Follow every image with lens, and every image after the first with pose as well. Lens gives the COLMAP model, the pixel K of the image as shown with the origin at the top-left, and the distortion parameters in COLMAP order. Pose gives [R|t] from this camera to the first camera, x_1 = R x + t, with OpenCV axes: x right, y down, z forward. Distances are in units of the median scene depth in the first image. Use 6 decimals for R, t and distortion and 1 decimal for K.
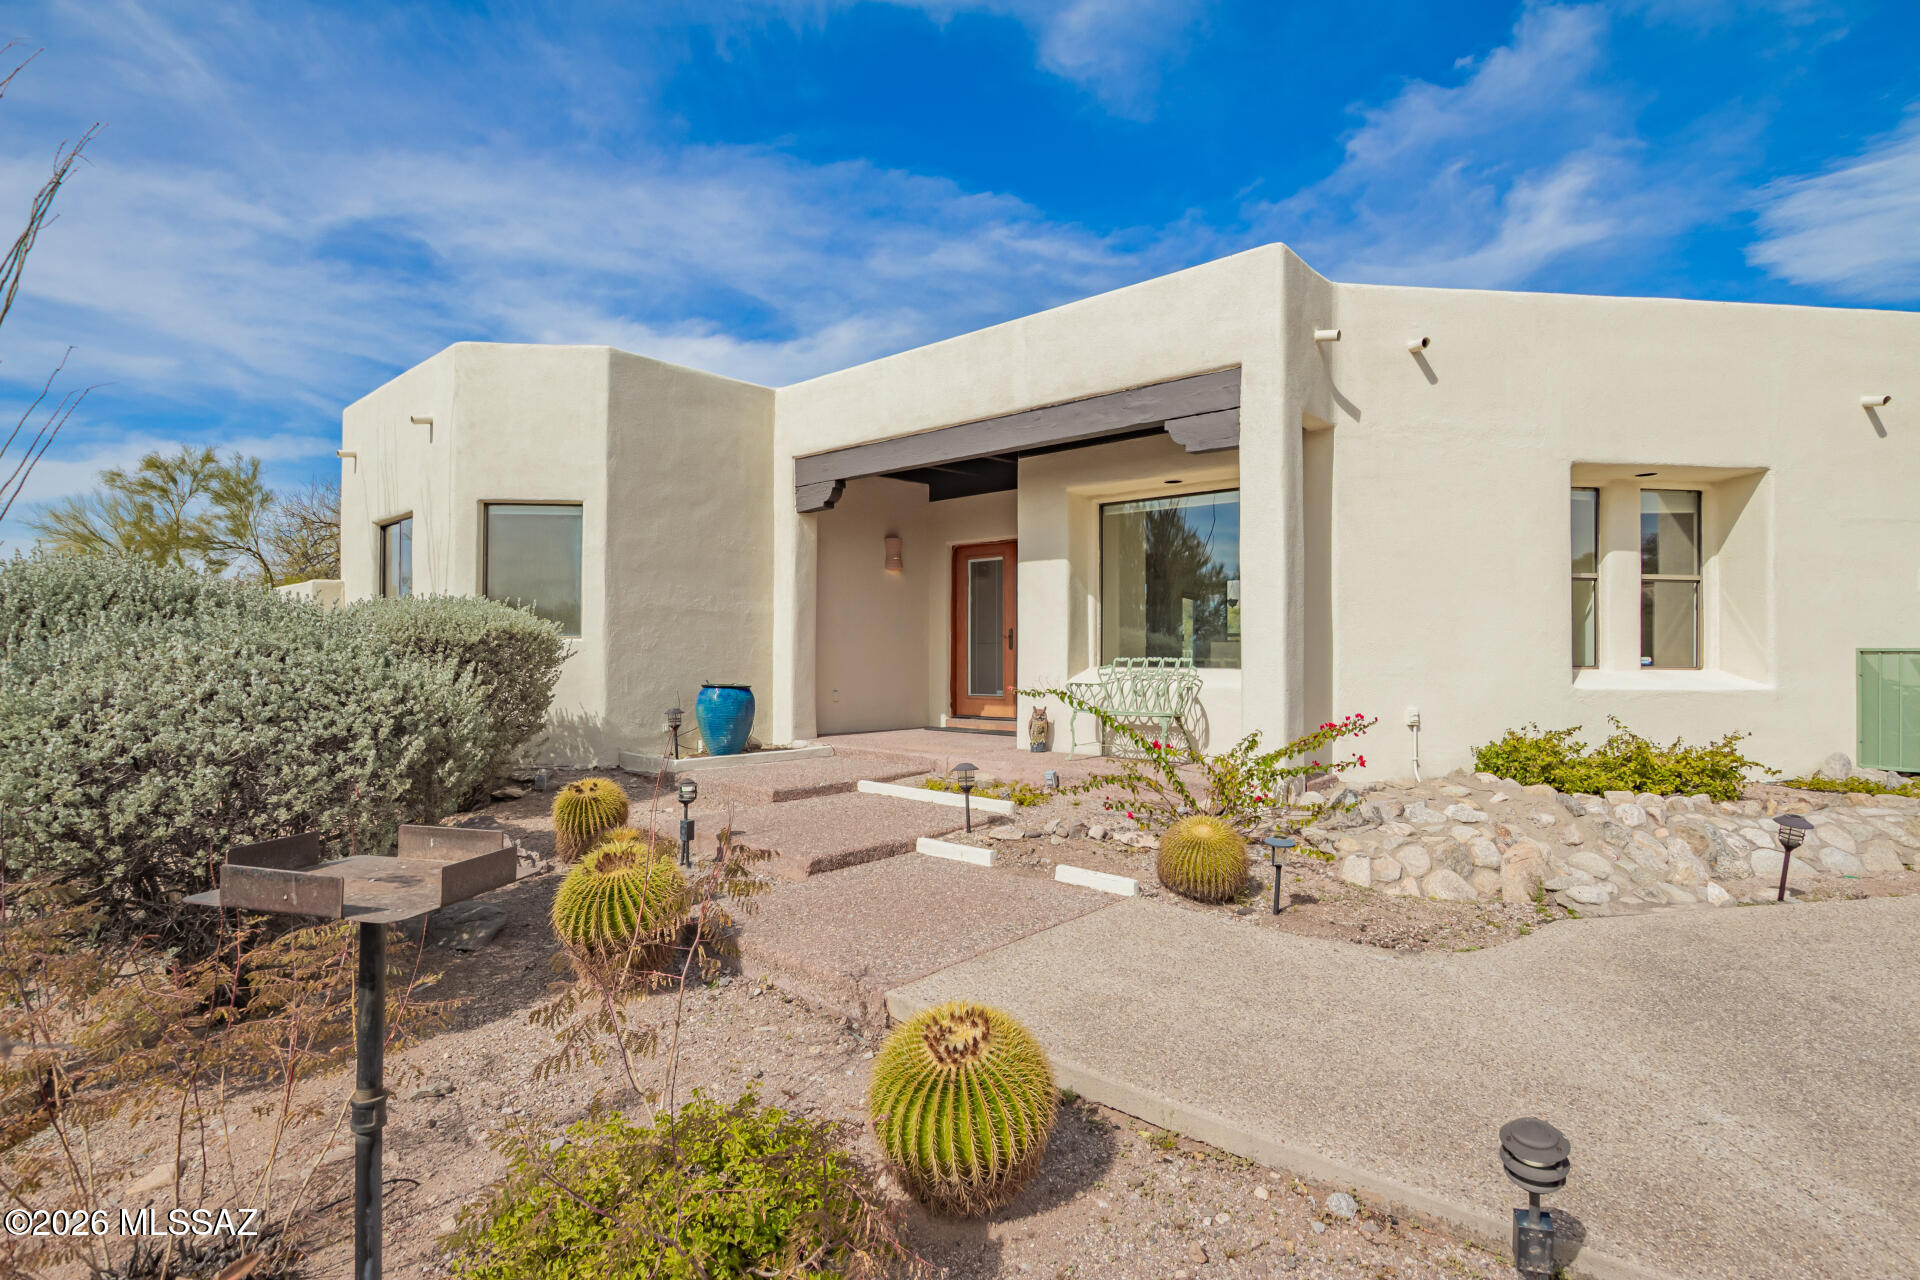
lens RADIAL K [[945.2, 0, 962.8], [0, 945.2, 643.5], [0, 0, 1]] dist [-0.016714, -0.000473]
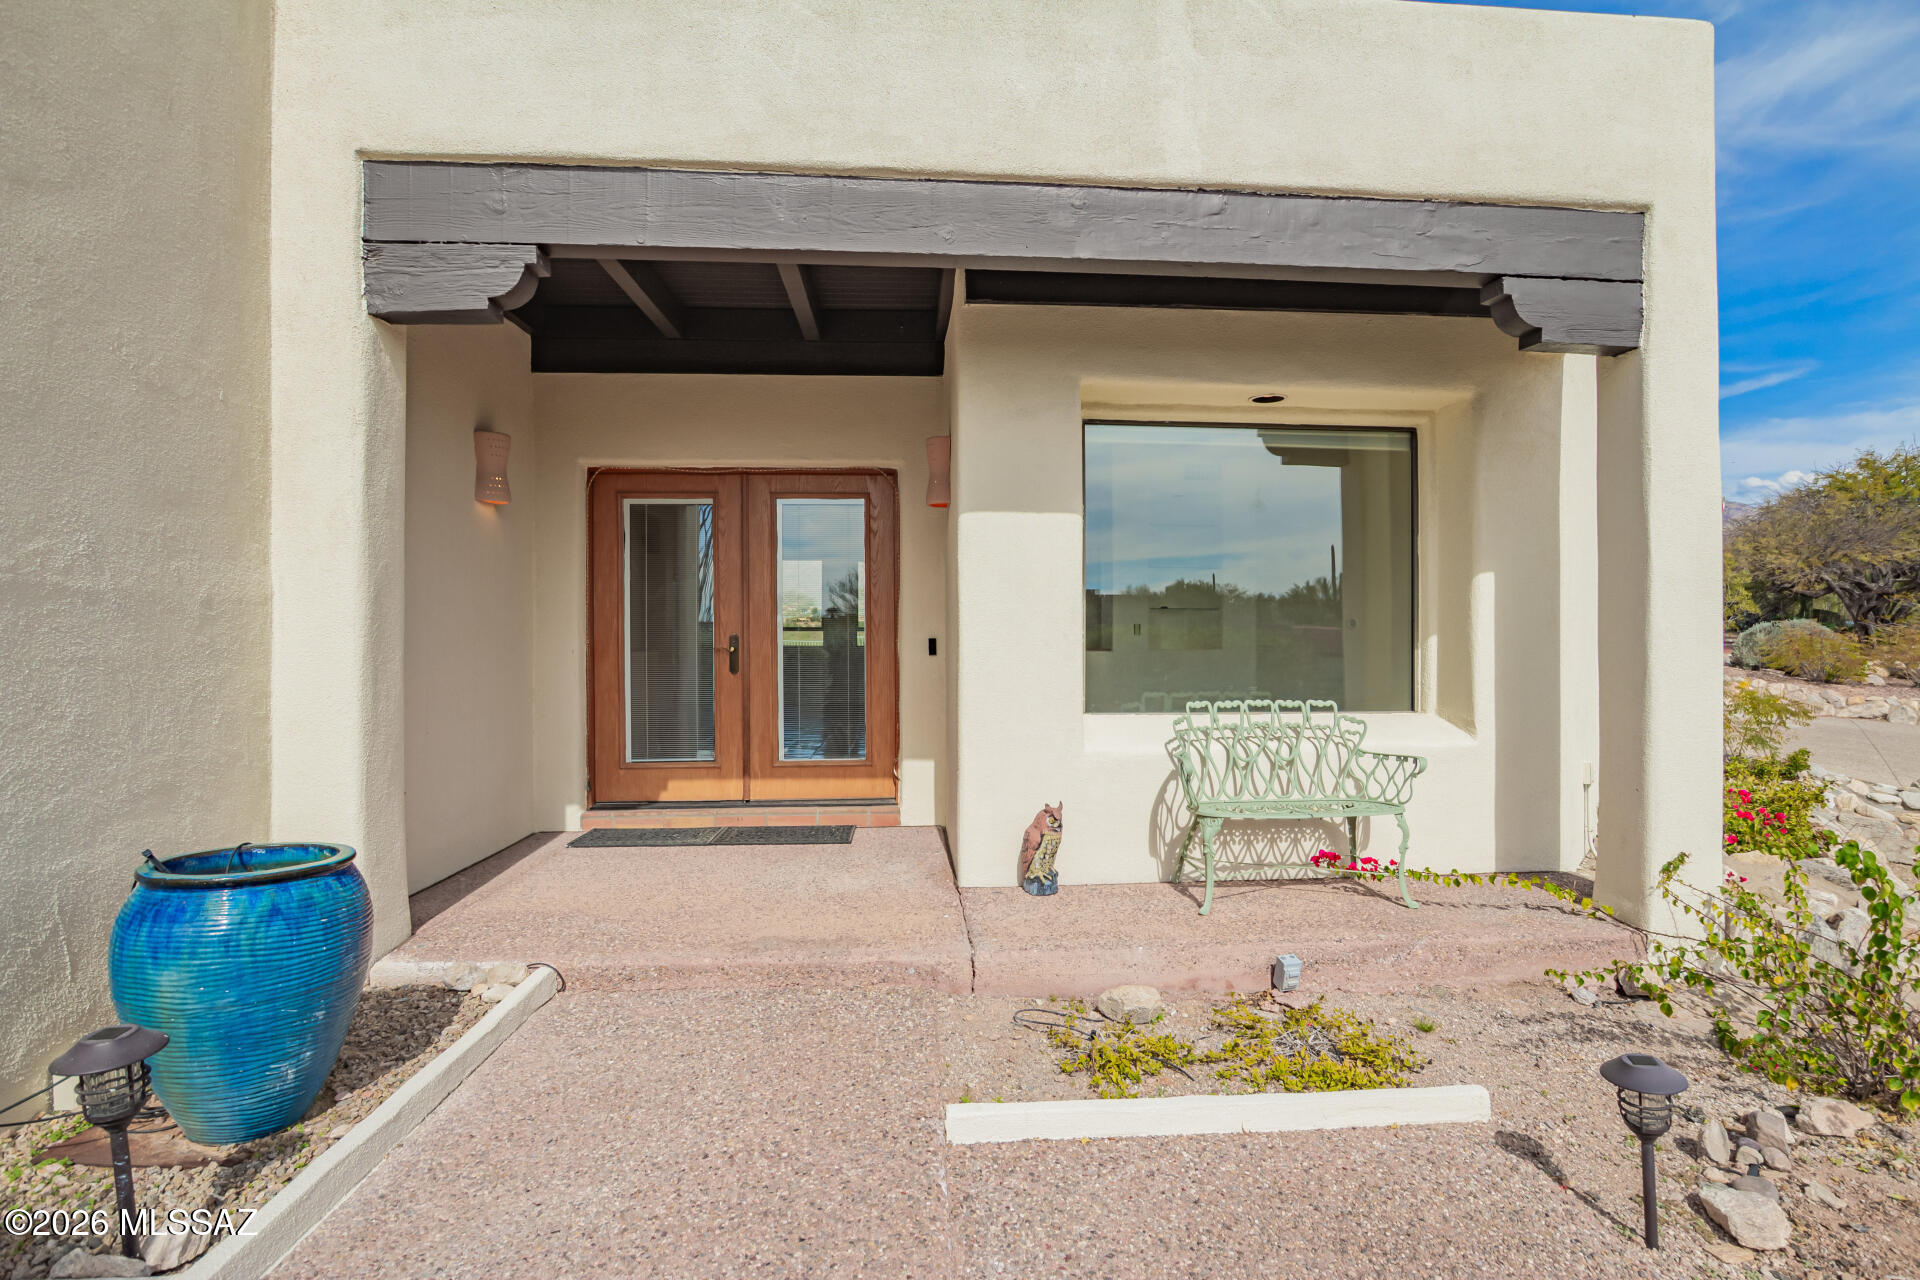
lens RADIAL K [[945.2, 0, 957.6], [0, 945.2, 638.6], [0, 0, 1]] dist [-0.016714, -0.000473]
pose [[0.694503, -0.005633, 0.719468, -0.275811], [-0.005936, 0.999890, 0.013558, -0.024062], [-0.719466, -0.013687, 0.694393, 0.601259]]
